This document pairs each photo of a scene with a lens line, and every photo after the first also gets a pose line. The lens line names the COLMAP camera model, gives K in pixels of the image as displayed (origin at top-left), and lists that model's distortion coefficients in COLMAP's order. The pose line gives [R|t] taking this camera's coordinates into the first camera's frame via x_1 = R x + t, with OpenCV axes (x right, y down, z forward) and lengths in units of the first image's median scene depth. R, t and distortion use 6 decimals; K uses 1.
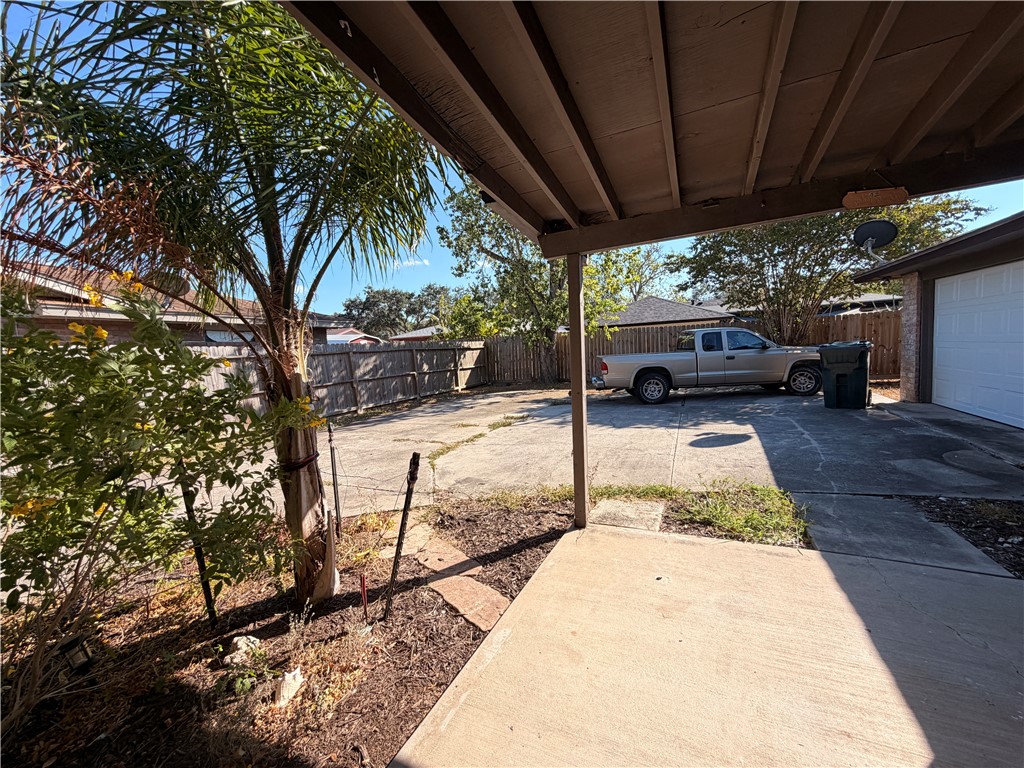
lens RADIAL K [[410.3, 0, 509.1], [0, 410.3, 383.1], [0, 0, 1]] dist [0.000270, 0.000346]
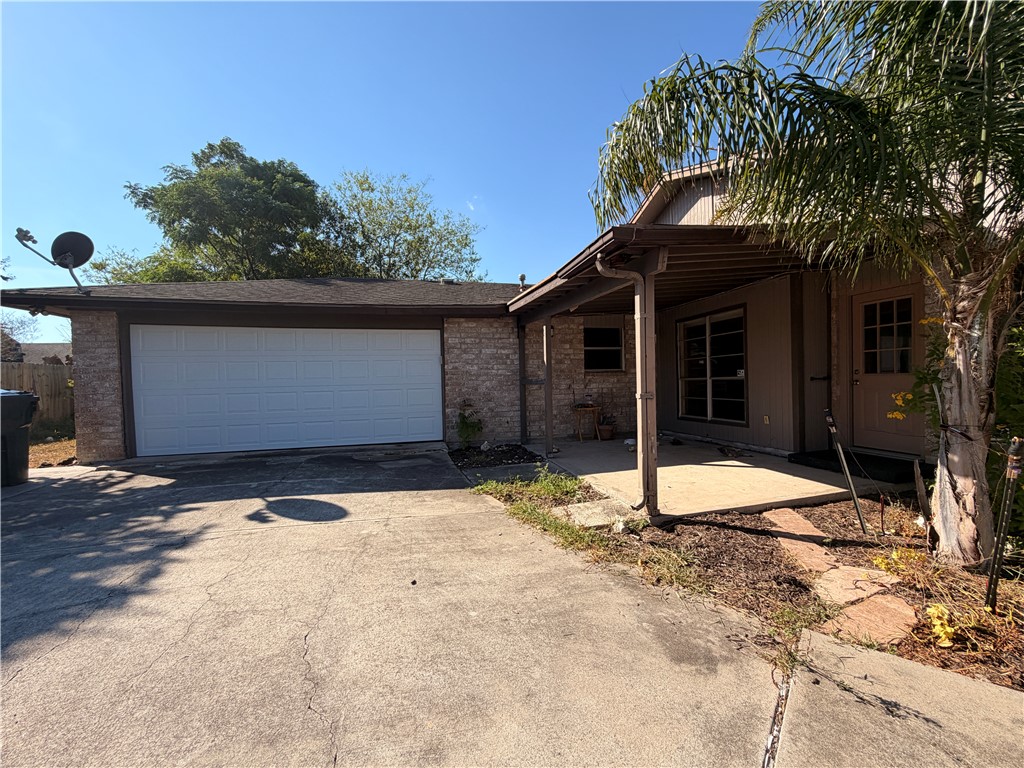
lens RADIAL K [[410.3, 0, 509.1], [0, 410.3, 383.1], [0, 0, 1]] dist [0.000270, 0.000346]
pose [[-0.631267, 0.058147, 0.773383, -0.326521], [0.121702, 0.992258, 0.024735, -0.055117], [-0.765958, 0.109736, -0.633456, 1.392124]]
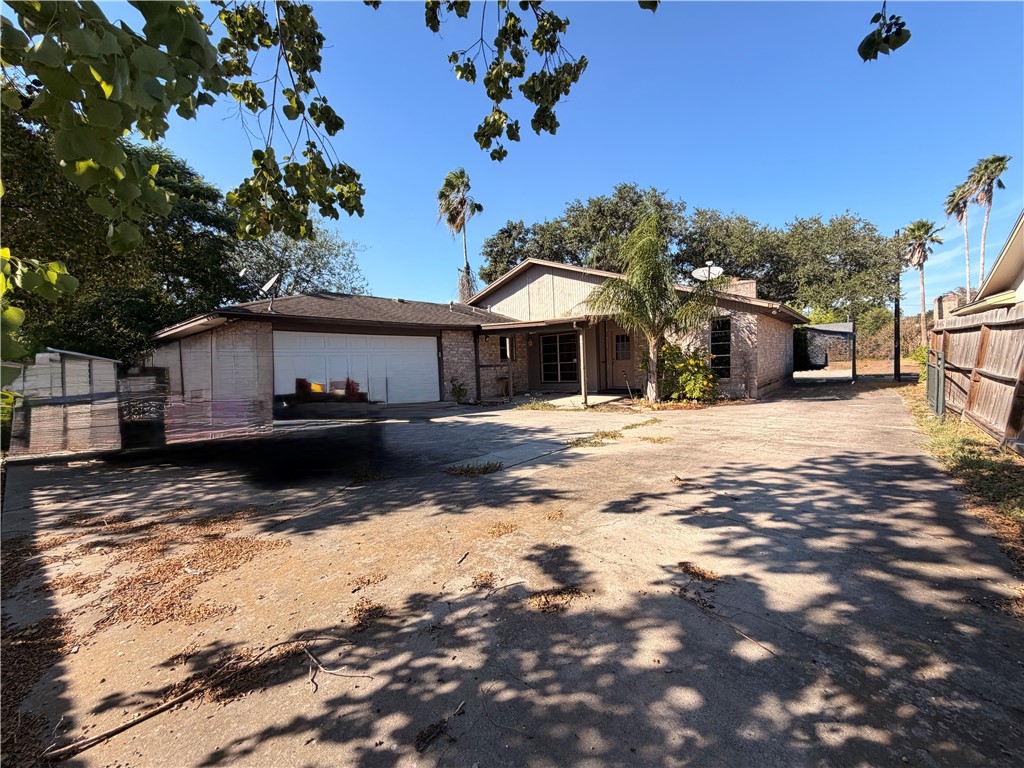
lens RADIAL K [[410.3, 0, 509.1], [0, 410.3, 383.1], [0, 0, 1]] dist [0.000270, 0.000346]
pose [[-0.961342, 0.073193, 0.265451, -0.100470], [0.110066, 0.985804, 0.126793, -0.245806], [-0.252402, 0.151108, -0.955751, 3.135434]]
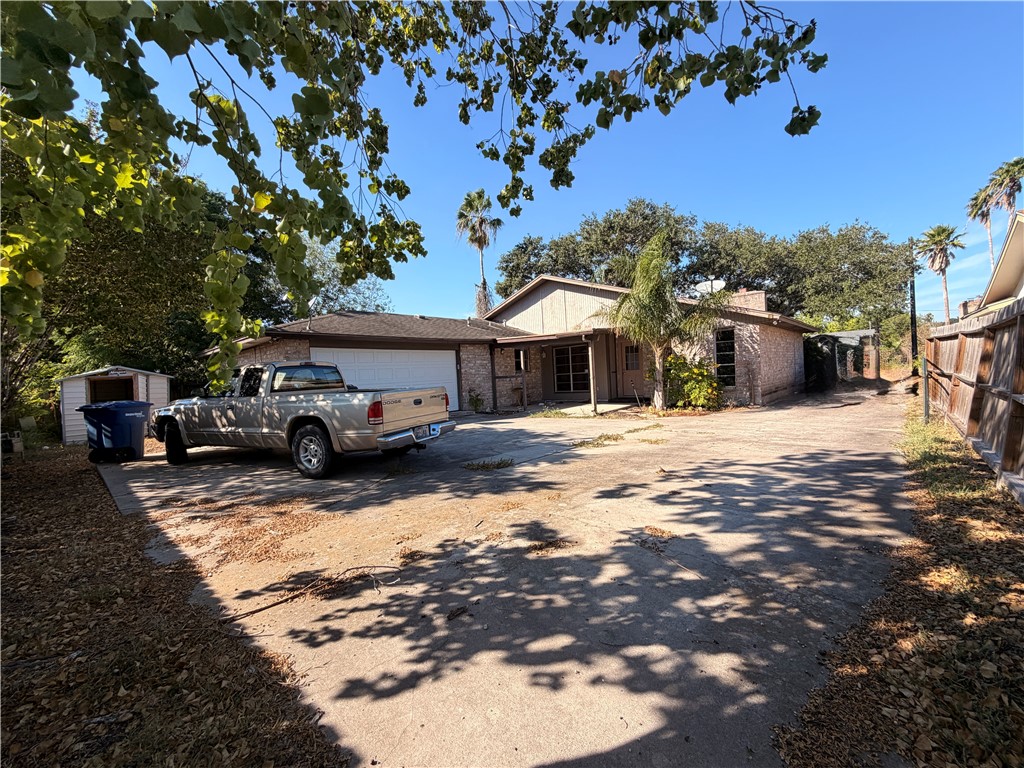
lens RADIAL K [[410.3, 0, 509.1], [0, 410.3, 383.1], [0, 0, 1]] dist [0.000270, 0.000346]
pose [[-0.948150, 0.091019, 0.304510, -0.170339], [0.124808, 0.987779, 0.093362, -0.252725], [-0.292291, 0.126527, -0.947922, 3.298088]]
